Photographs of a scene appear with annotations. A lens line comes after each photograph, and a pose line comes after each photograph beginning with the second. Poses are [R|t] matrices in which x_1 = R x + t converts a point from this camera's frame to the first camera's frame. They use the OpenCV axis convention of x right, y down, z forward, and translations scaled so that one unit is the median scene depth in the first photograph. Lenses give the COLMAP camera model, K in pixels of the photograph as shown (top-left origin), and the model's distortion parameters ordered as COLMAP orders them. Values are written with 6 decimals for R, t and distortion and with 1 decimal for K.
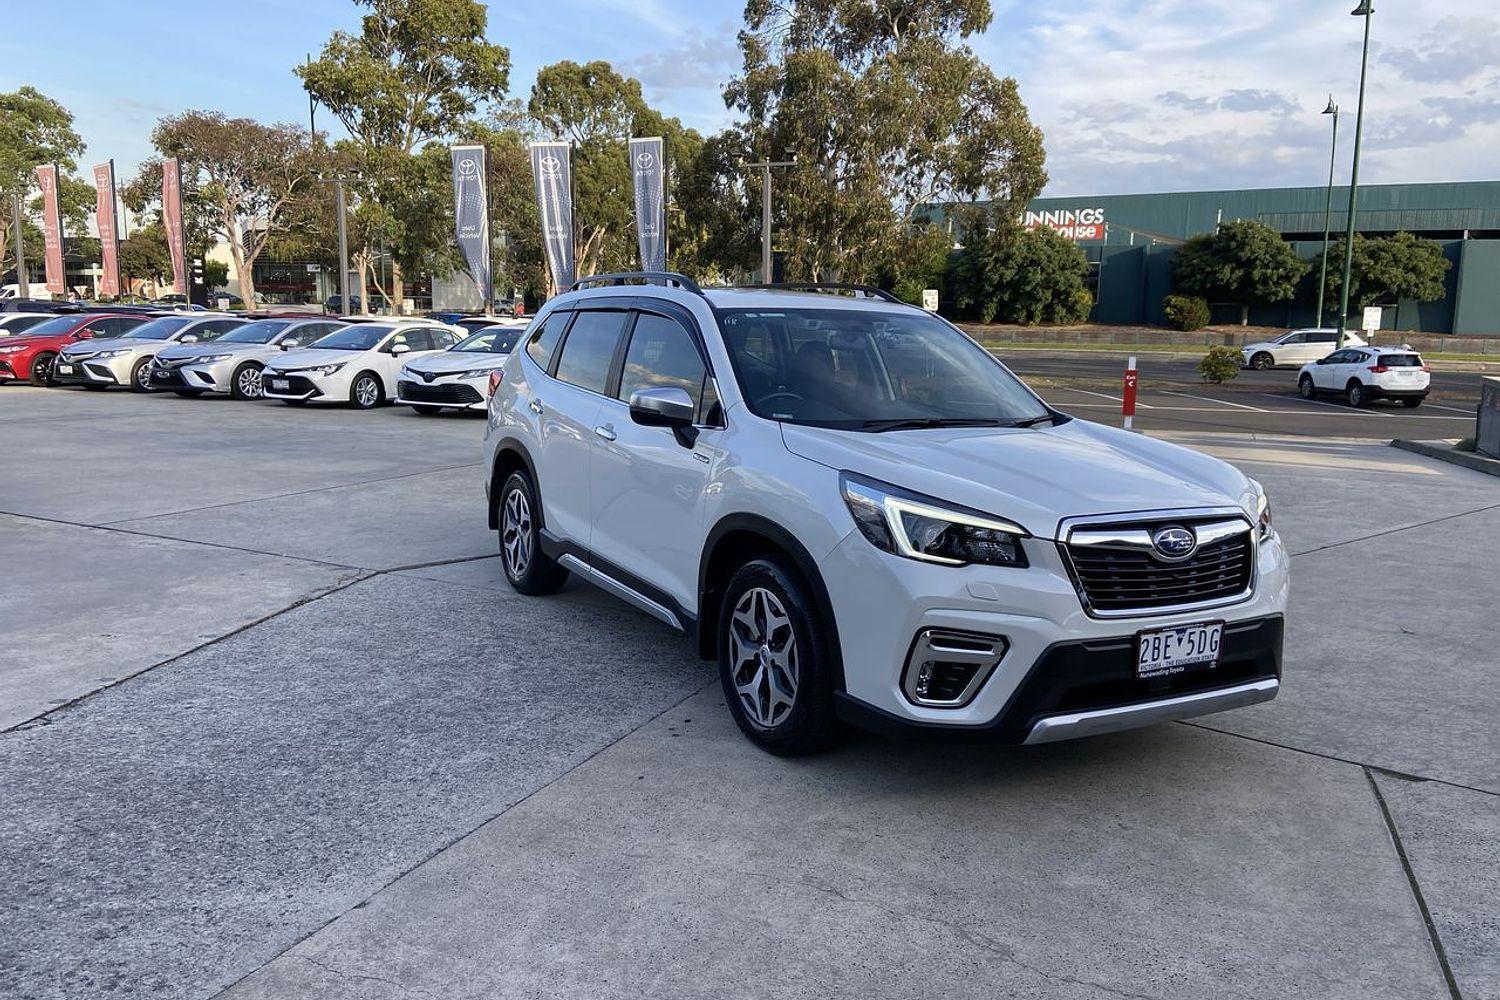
lens RADIAL K [[1136.2, 0, 741.9], [0, 1136.2, 494.1], [0, 0, 1]] dist [0.135781, -0.190908]
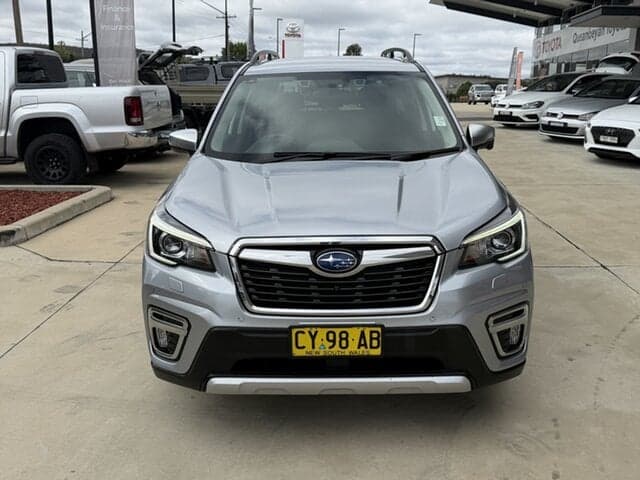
lens RADIAL K [[636.0, 0, 320.0], [0, 636.0, 240.0], [0, 0, 1]] dist [0.140084, -0.281204]
pose [[0.867248, 0.086137, -0.490369, 0.668161], [-0.028156, 0.991829, 0.124426, -0.067702], [0.497080, -0.094101, 0.862587, 0.352654]]
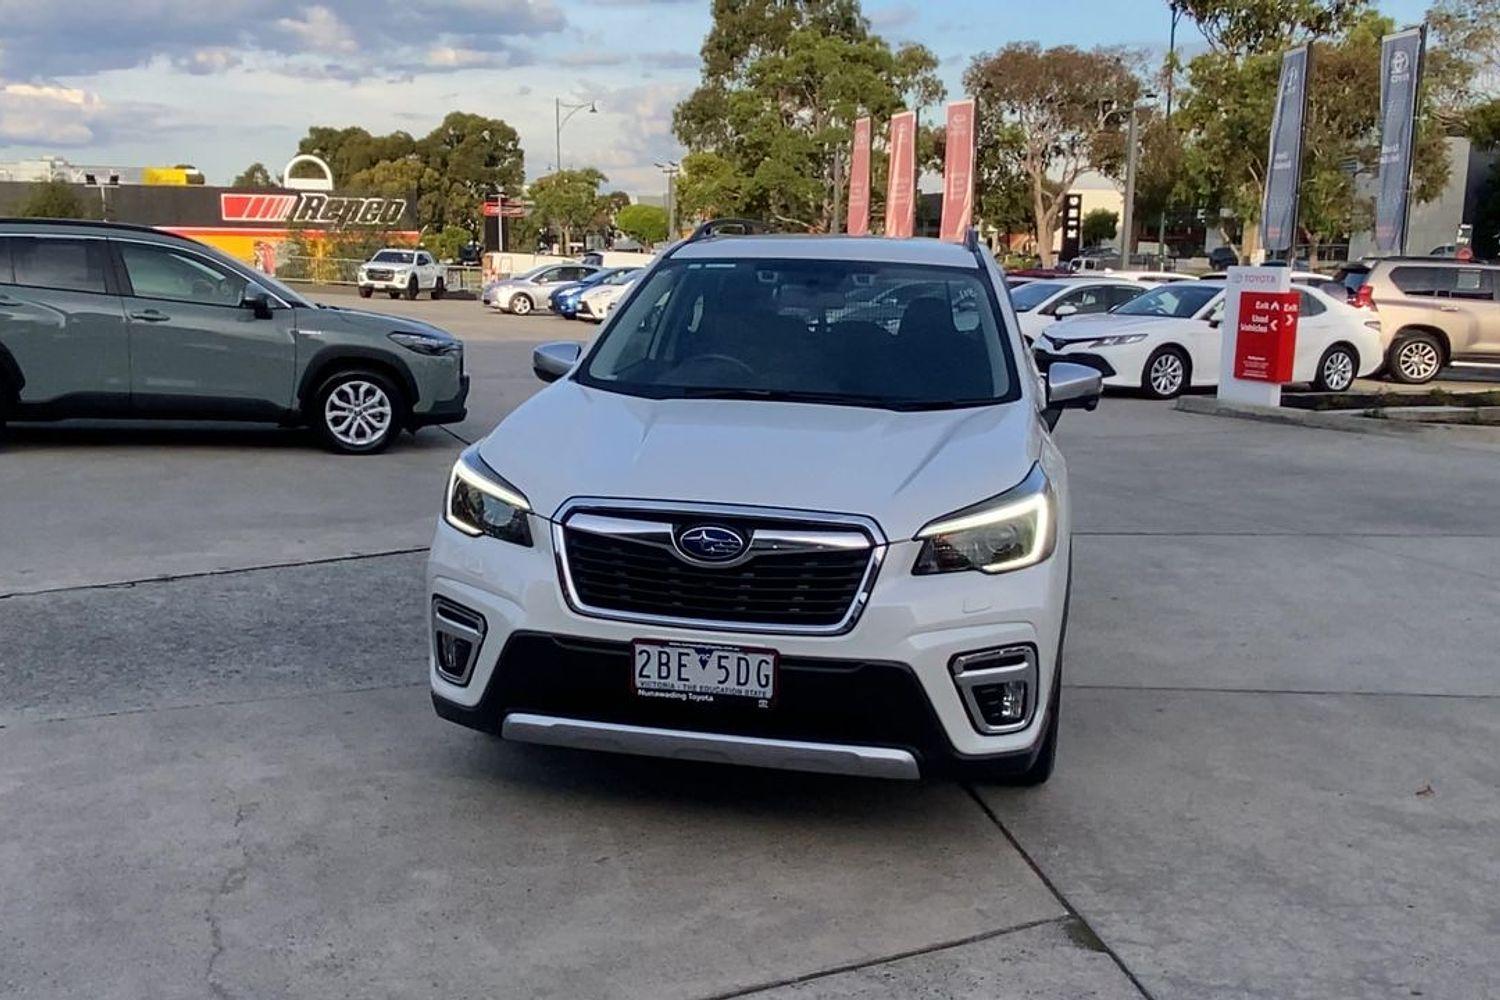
lens RADIAL K [[1413.1, 0, 732.1], [0, 1413.1, 502.0], [0, 0, 1]] dist [0.130338, -0.221215]
pose [[0.764389, 0.102471, -0.636561, 0.966525], [-0.098710, 0.994250, 0.041519, -0.029331], [0.637155, 0.031098, 0.770108, 0.218222]]
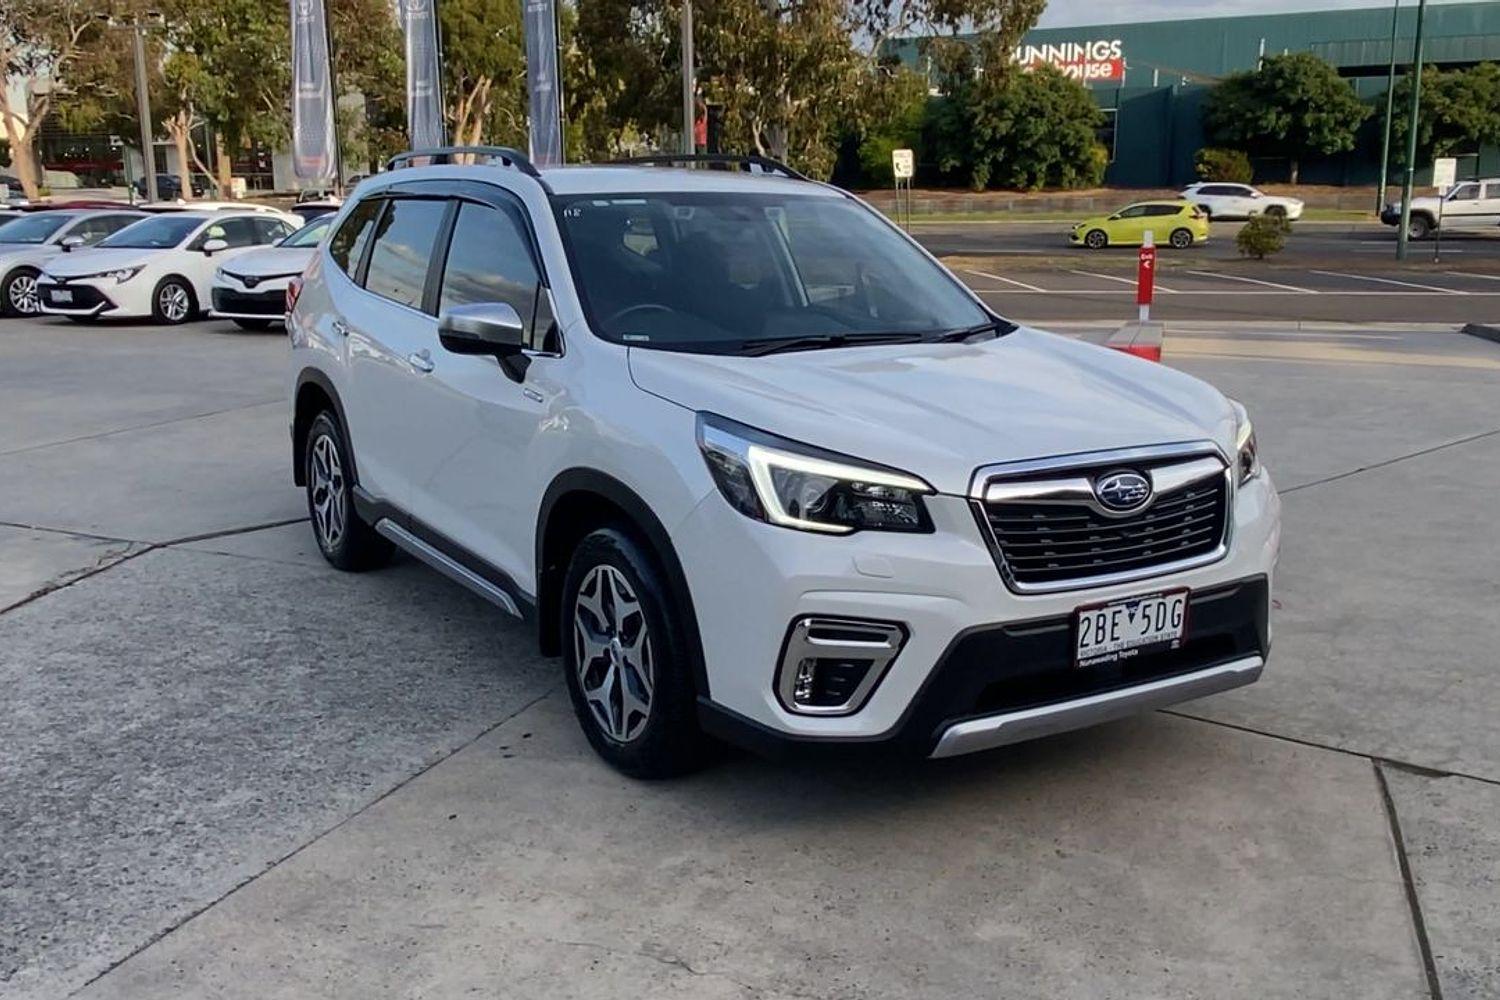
lens RADIAL K [[1413.1, 0, 732.1], [0, 1413.1, 502.0], [0, 0, 1]] dist [0.130338, -0.221215]
pose [[0.998923, -0.033473, 0.032145, 0.075496], [0.031380, 0.997486, 0.063536, -0.019409], [-0.034191, -0.062459, 0.997462, 0.046662]]
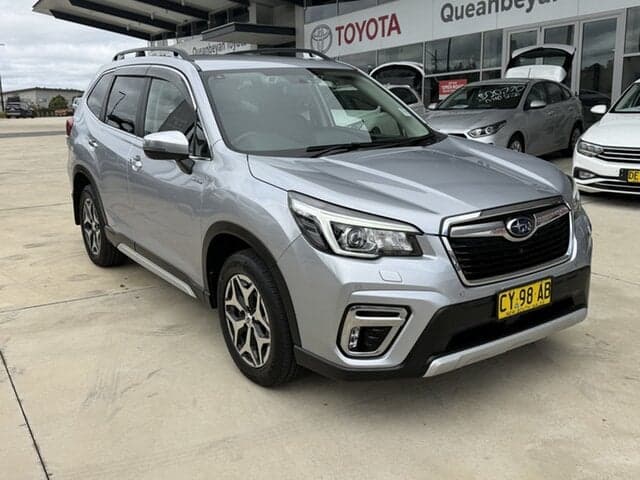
lens RADIAL K [[636.0, 0, 320.0], [0, 636.0, 240.0], [0, 0, 1]] dist [0.140084, -0.281204]
pose [[0.994226, -0.071483, 0.080031, 0.056606], [0.062048, 0.991456, 0.114742, -0.047600], [-0.087549, -0.109114, 0.990166, 0.208974]]
